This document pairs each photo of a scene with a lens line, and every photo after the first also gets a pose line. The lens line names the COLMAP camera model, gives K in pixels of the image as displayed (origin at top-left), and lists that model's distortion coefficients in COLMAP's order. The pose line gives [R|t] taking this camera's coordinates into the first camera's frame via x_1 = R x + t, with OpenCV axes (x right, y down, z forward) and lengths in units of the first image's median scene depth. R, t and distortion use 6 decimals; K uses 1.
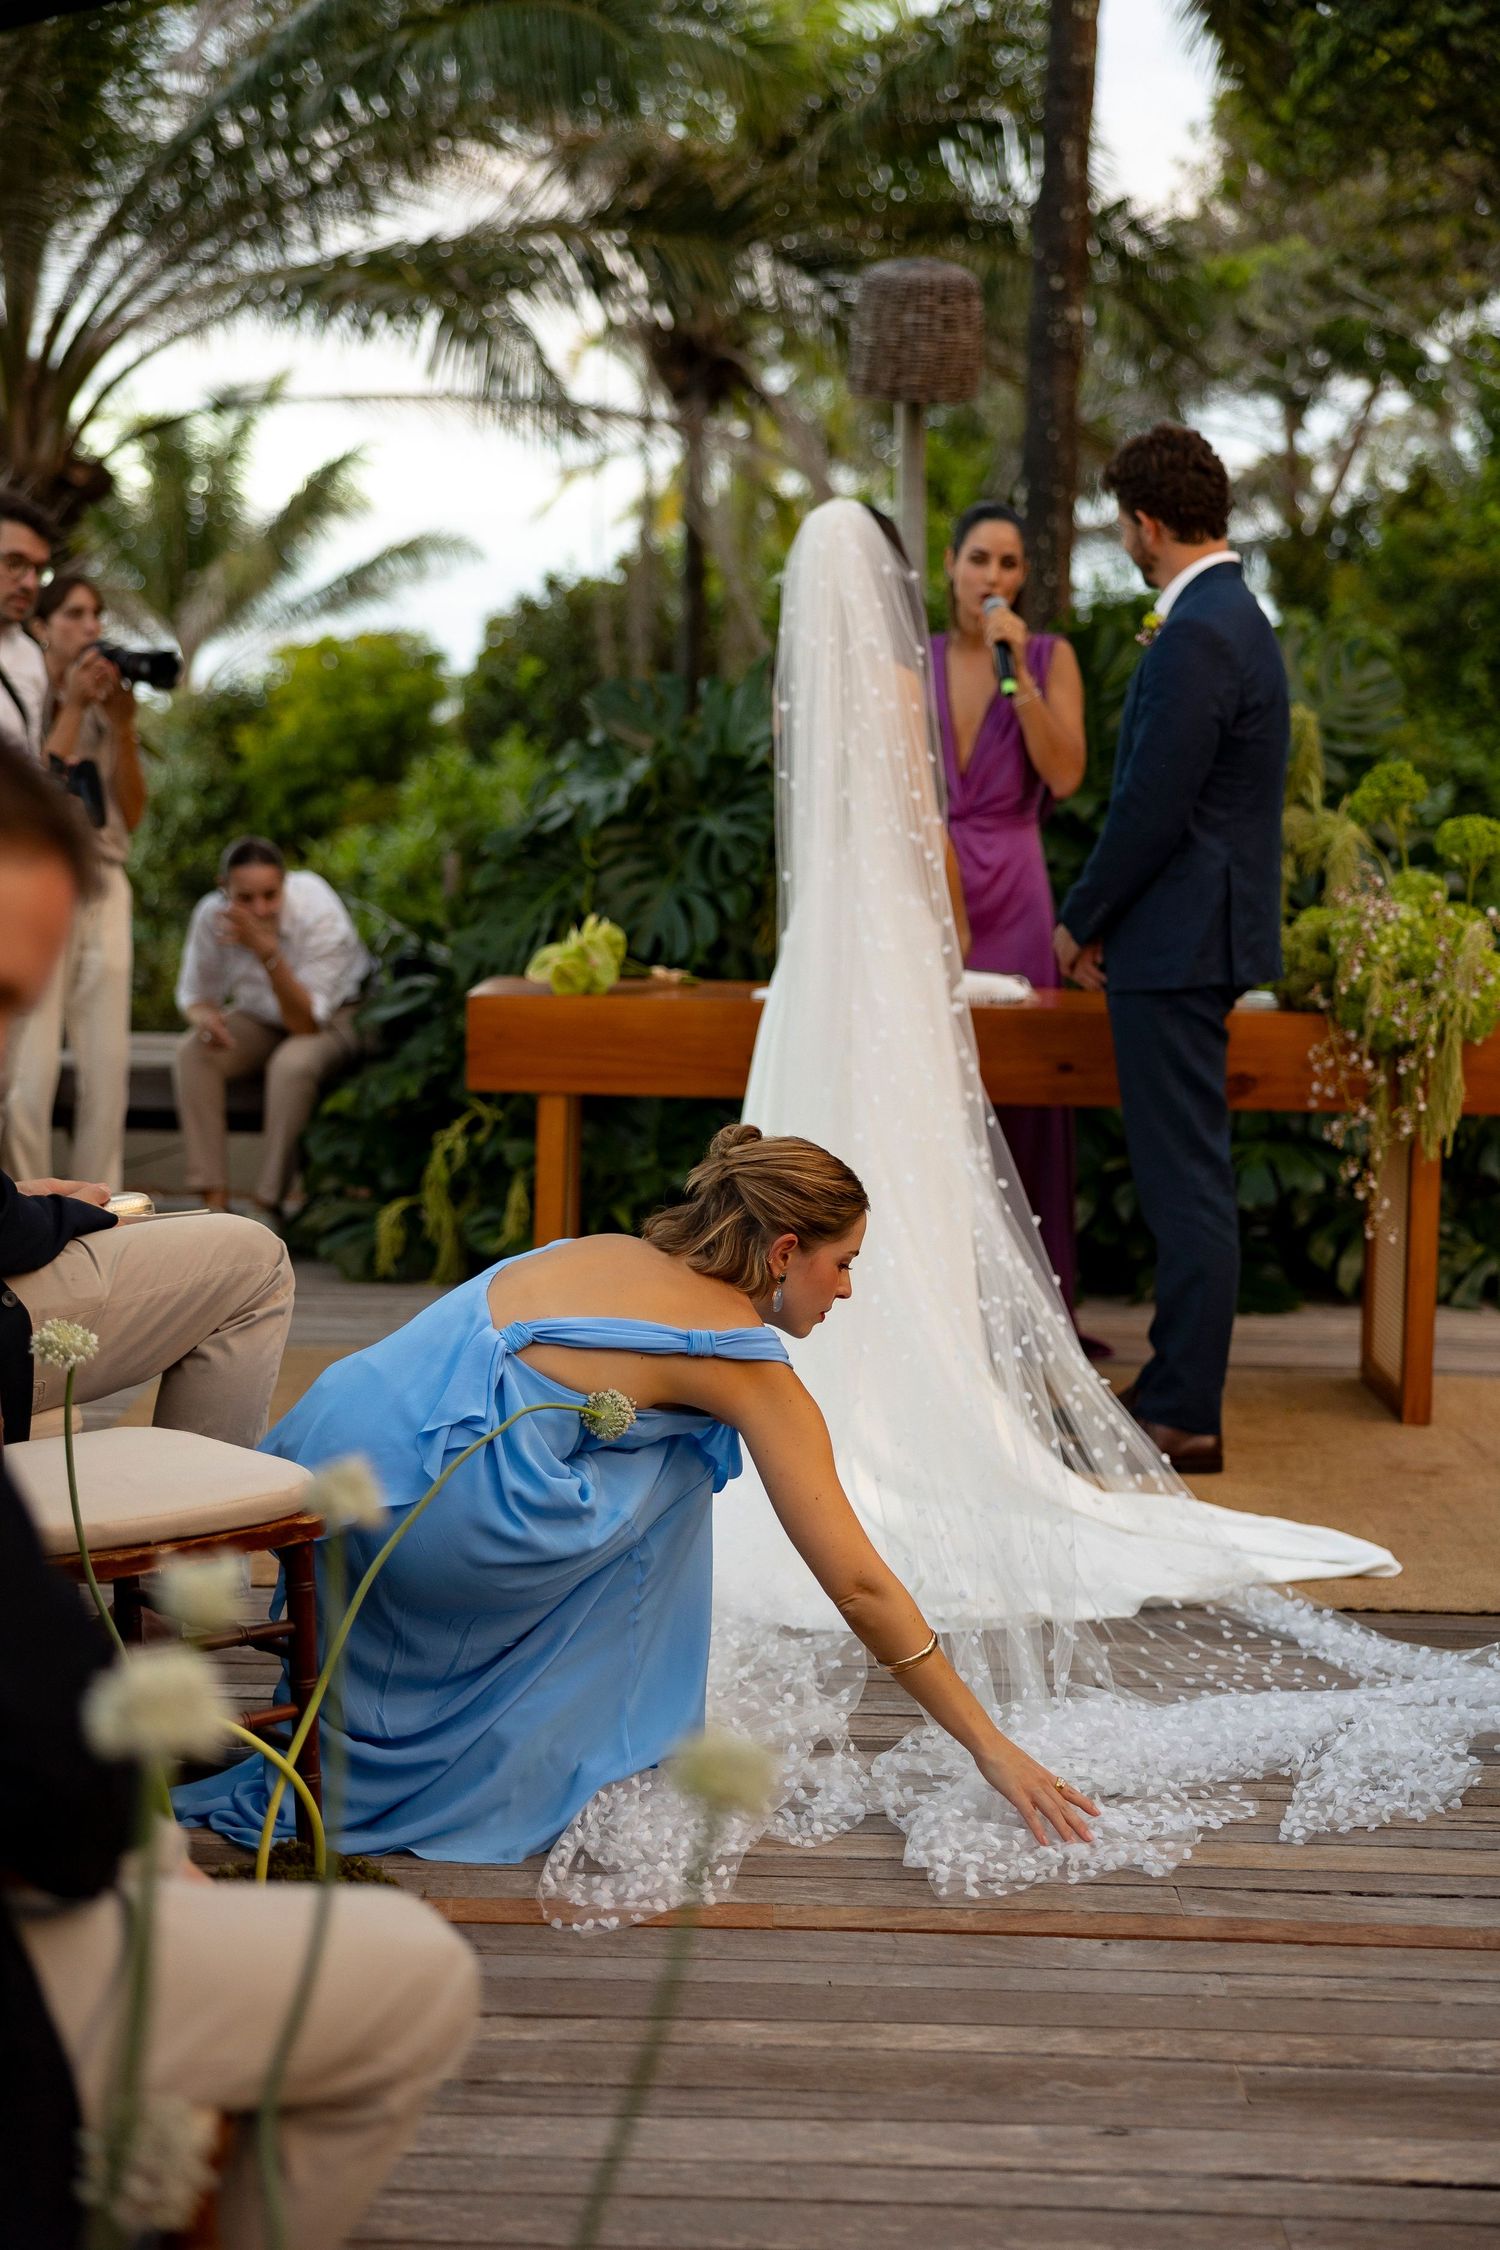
lens RADIAL K [[3138.8, 0, 750.0], [0, 3138.8, 1125.0], [0, 0, 1]] dist [0.003266, 0.134310]
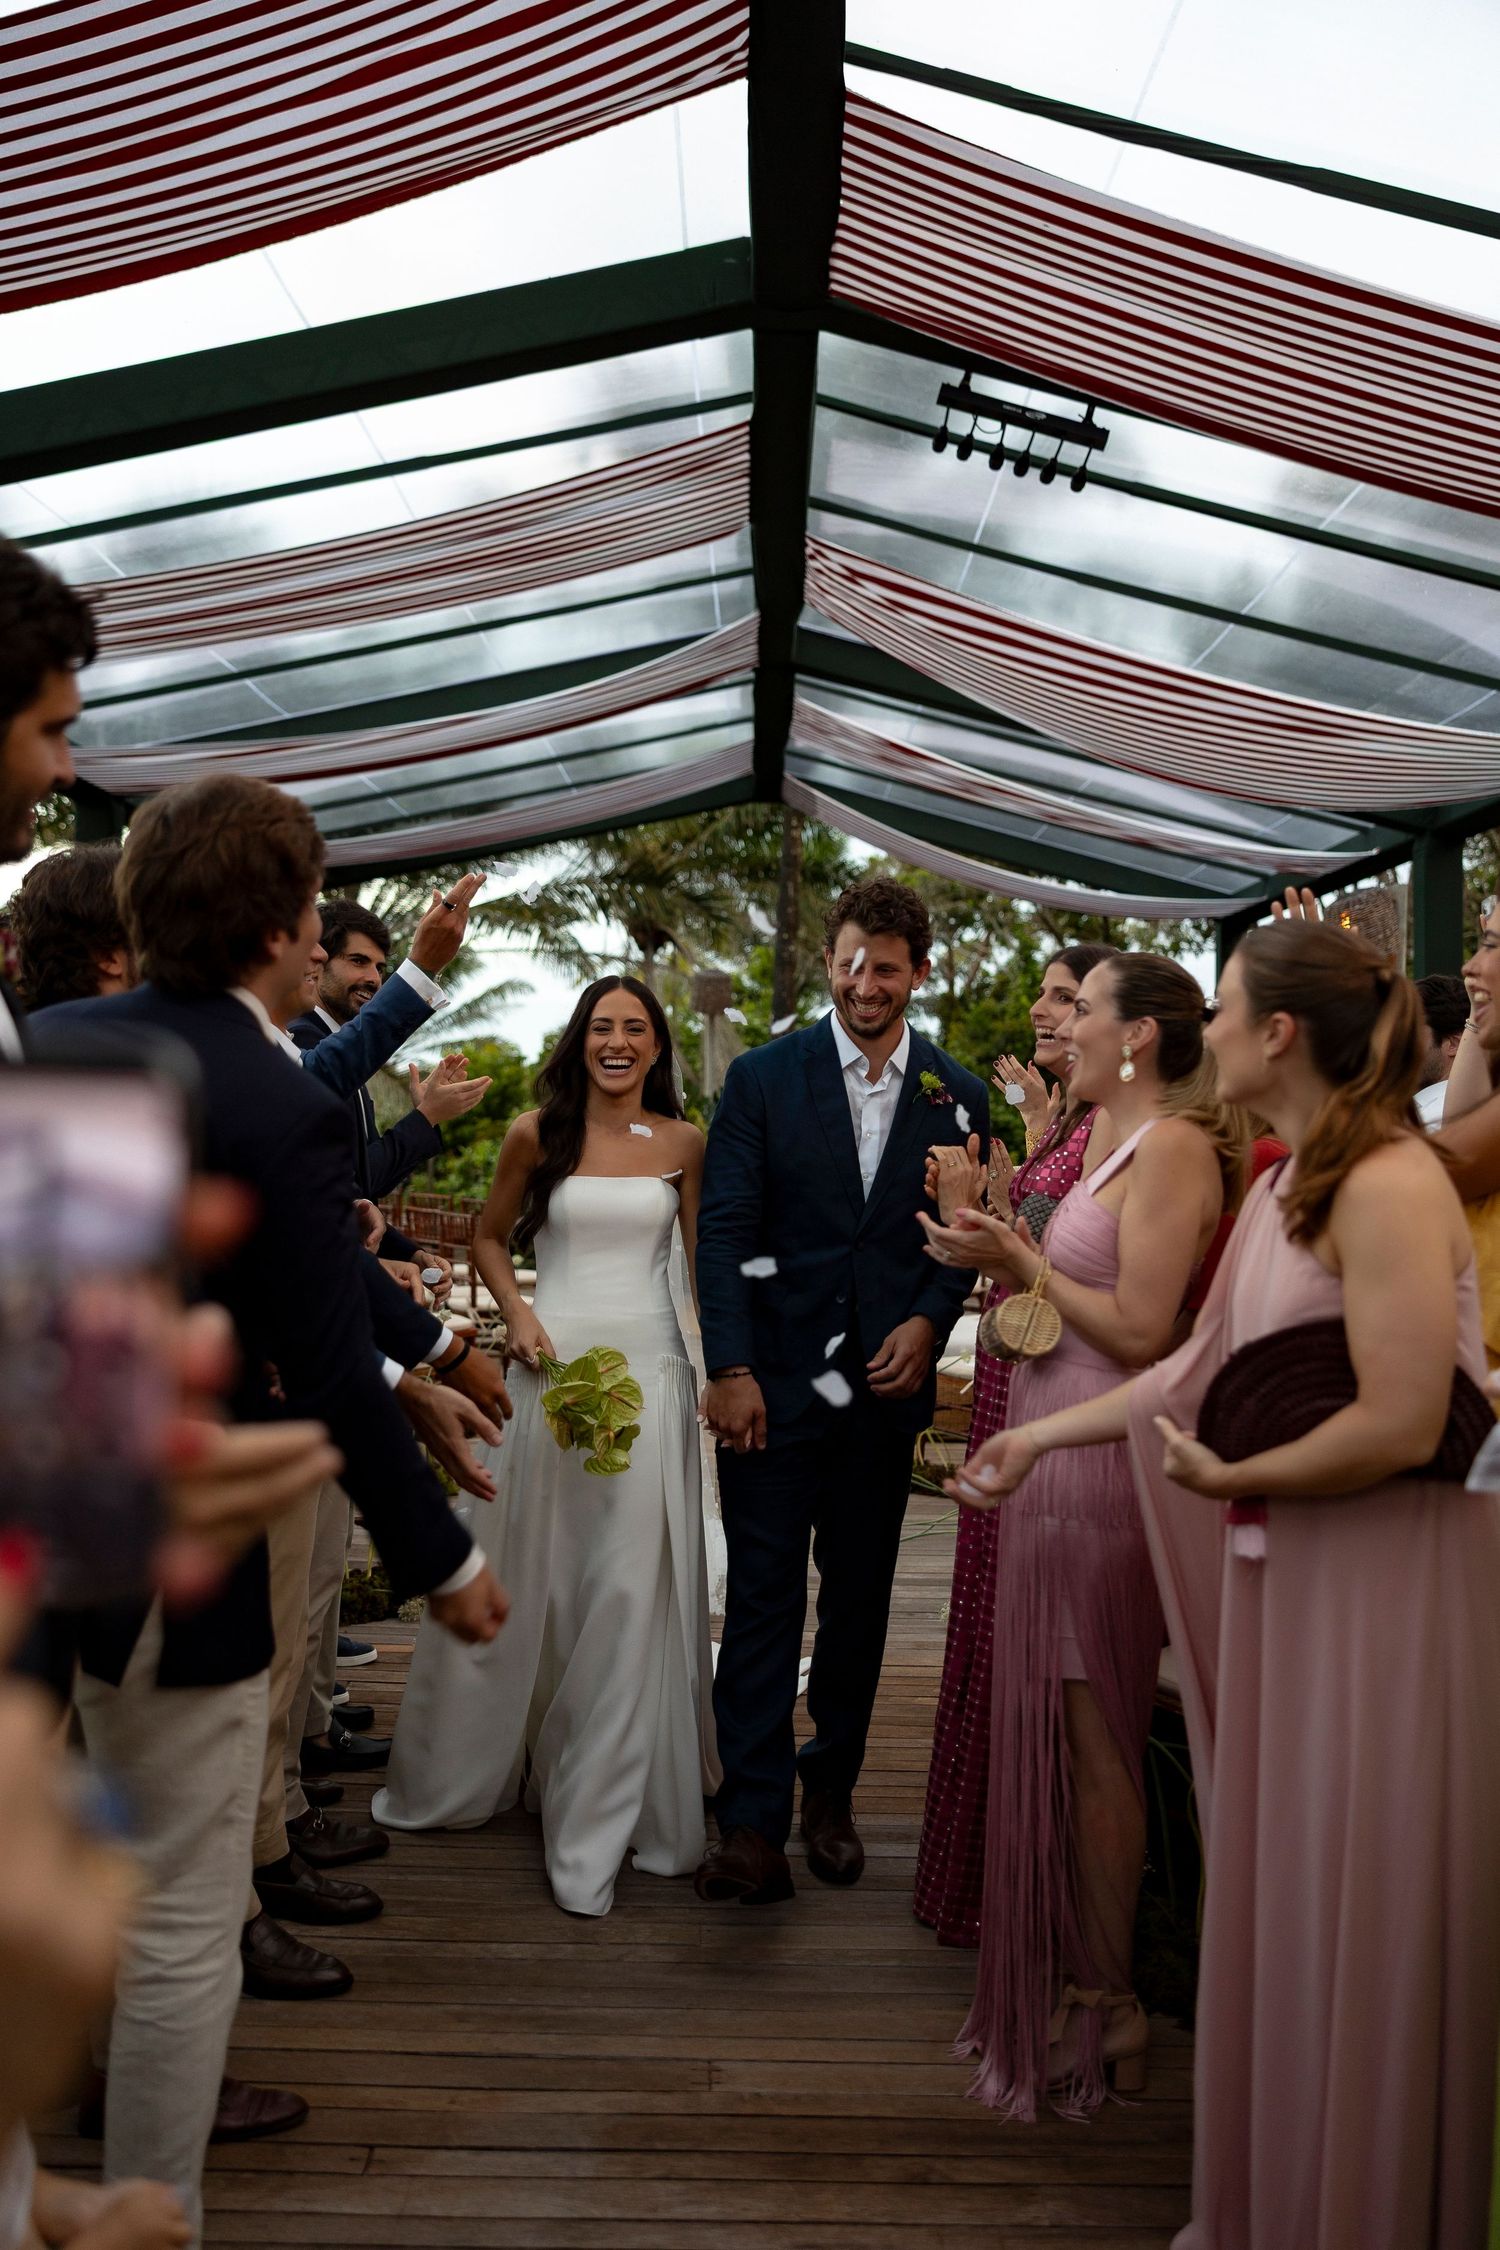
lens RADIAL K [[1964.6, 0, 750.0], [0, 1964.6, 1125.0], [0, 0, 1]] dist [0.000227, -0.000025]
pose [[0.999448, 0.012263, 0.030864, 0.014369], [-0.009098, 0.994879, -0.100661, 0.031900], [-0.031940, 0.100325, 0.994442, -0.396061]]
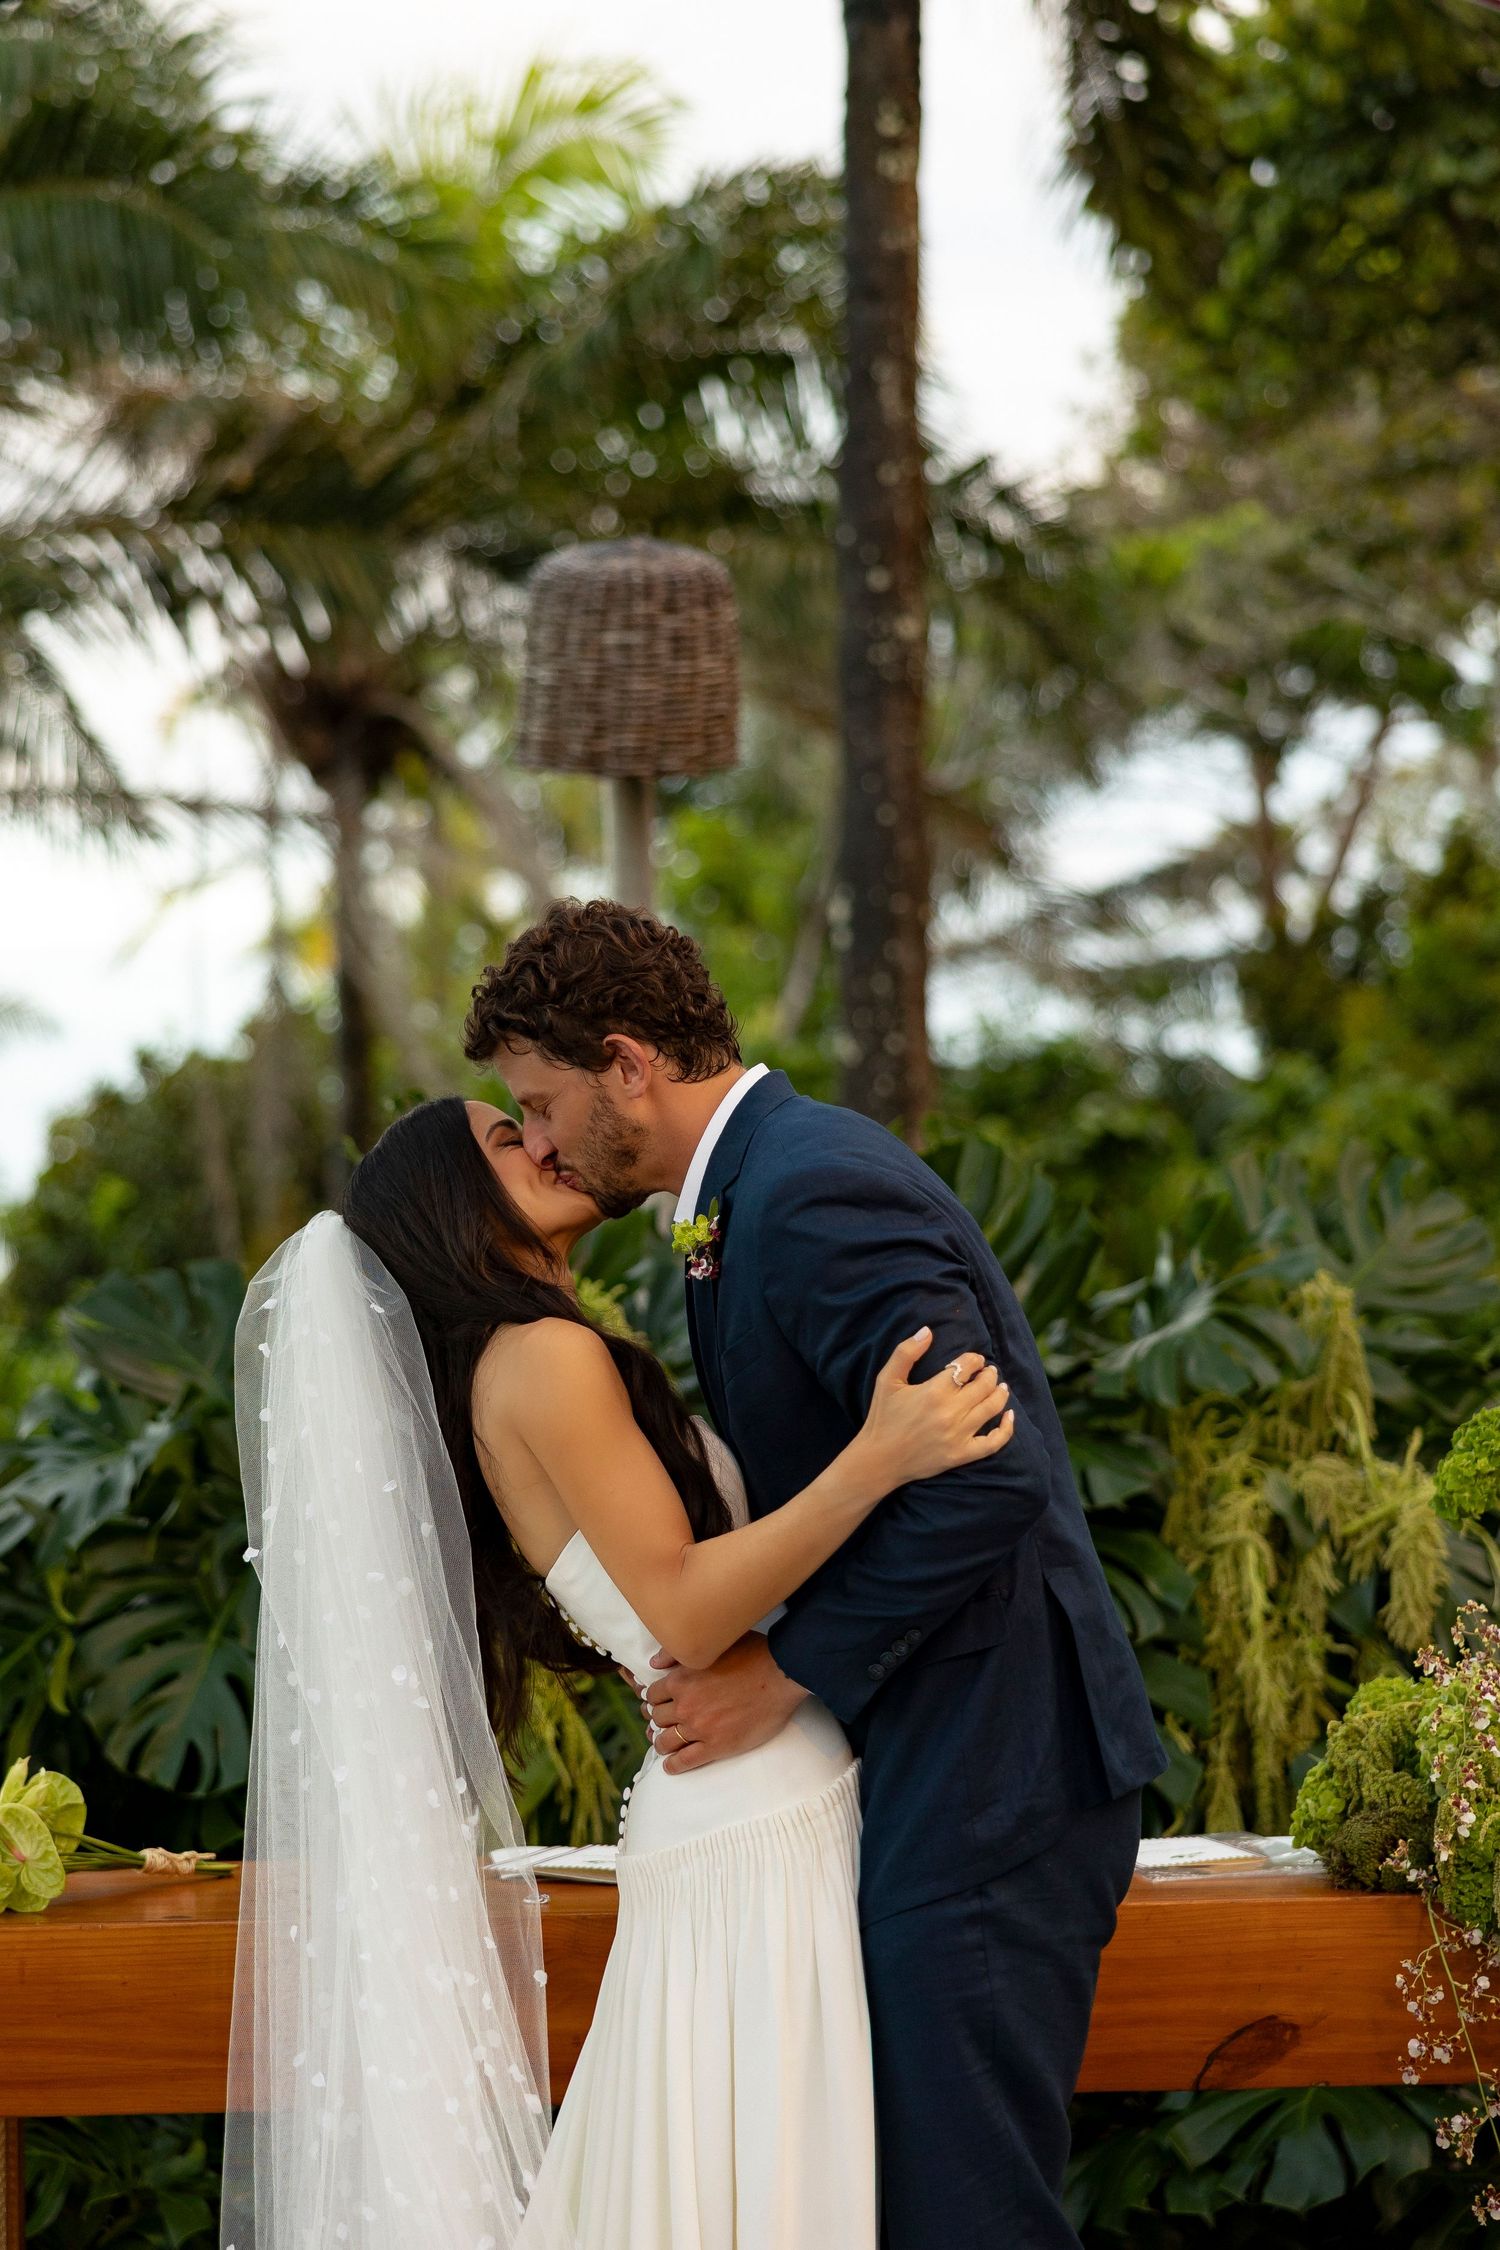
lens RADIAL K [[4708.6, 0, 670.6], [0, 4708.6, 1017.1], [0, 0, 1]] dist [0.003712, 0.164255]
pose [[0.998368, -0.040109, 0.040662, 0.009555], [0.046535, 0.984004, -0.171959, -0.014706], [-0.033115, 0.173571, 0.984264, 0.060533]]
